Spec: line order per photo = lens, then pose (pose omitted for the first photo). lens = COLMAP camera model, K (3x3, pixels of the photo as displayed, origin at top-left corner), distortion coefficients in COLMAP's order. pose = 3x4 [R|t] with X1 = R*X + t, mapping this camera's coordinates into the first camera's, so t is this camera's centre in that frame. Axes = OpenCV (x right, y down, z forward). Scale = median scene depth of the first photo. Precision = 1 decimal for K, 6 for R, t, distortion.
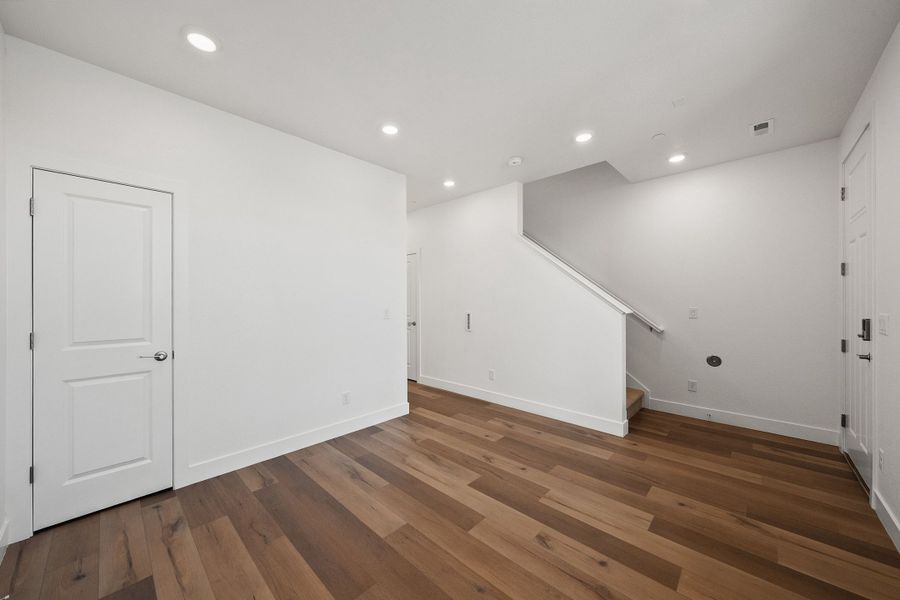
lens RADIAL K [[322.2, 0, 445.8], [0, 322.2, 298.5], [0, 0, 1]] dist [-0.000422, -0.000158]
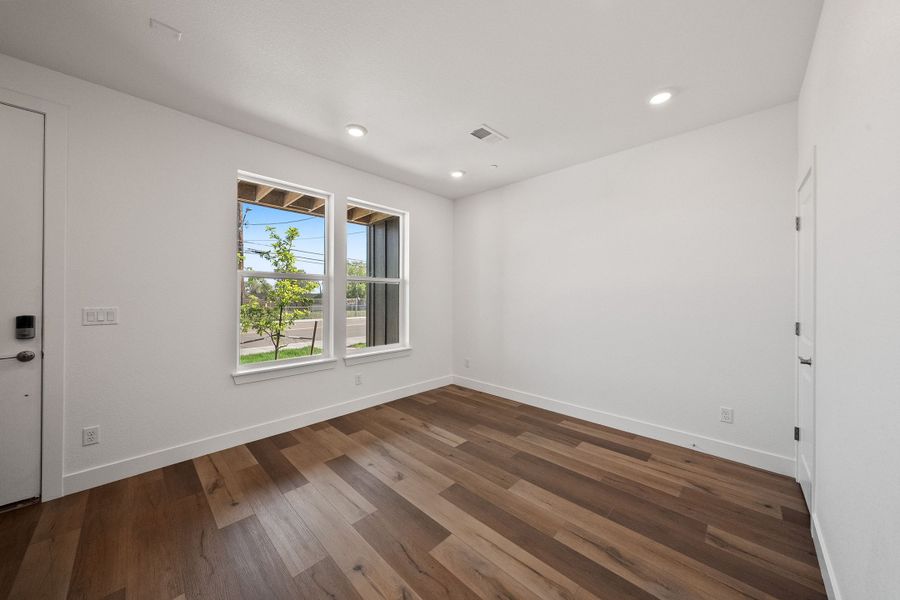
lens RADIAL K [[313.8, 0, 449.5], [0, 313.8, 295.5], [0, 0, 1]] dist [-0.000806, -0.000077]
pose [[-0.999967, -0.002273, 0.007808, 0.065966], [-0.002329, 0.999971, -0.007195, 0.008478], [-0.007791, -0.007213, -0.999944, 1.741115]]
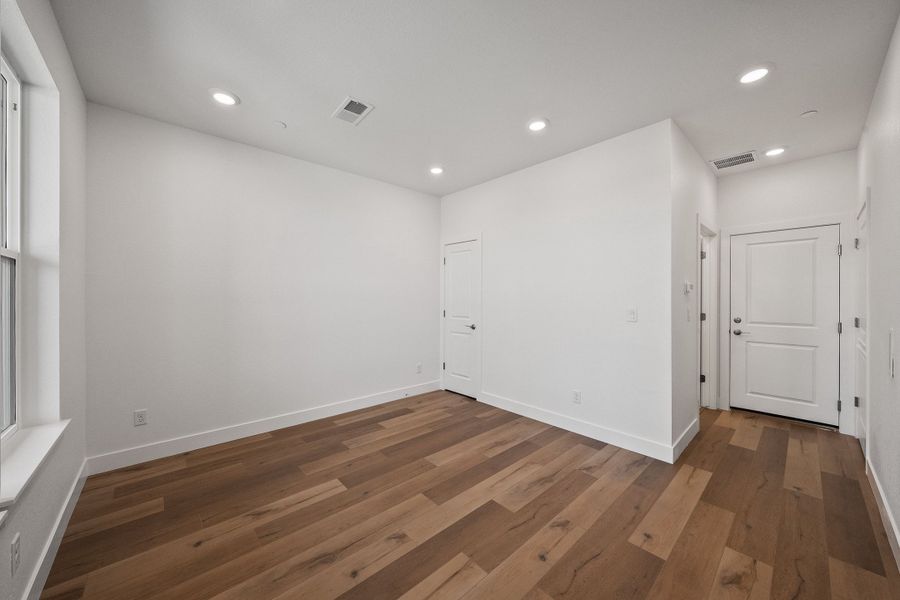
lens RADIAL K [[322.2, 0, 445.8], [0, 322.2, 298.5], [0, 0, 1]] dist [-0.000422, -0.000158]
pose [[-0.073698, 0.002605, -0.997277, 0.977445], [0.002995, 0.999993, 0.002391, 0.003506], [0.997276, -0.002811, -0.073705, 0.926351]]
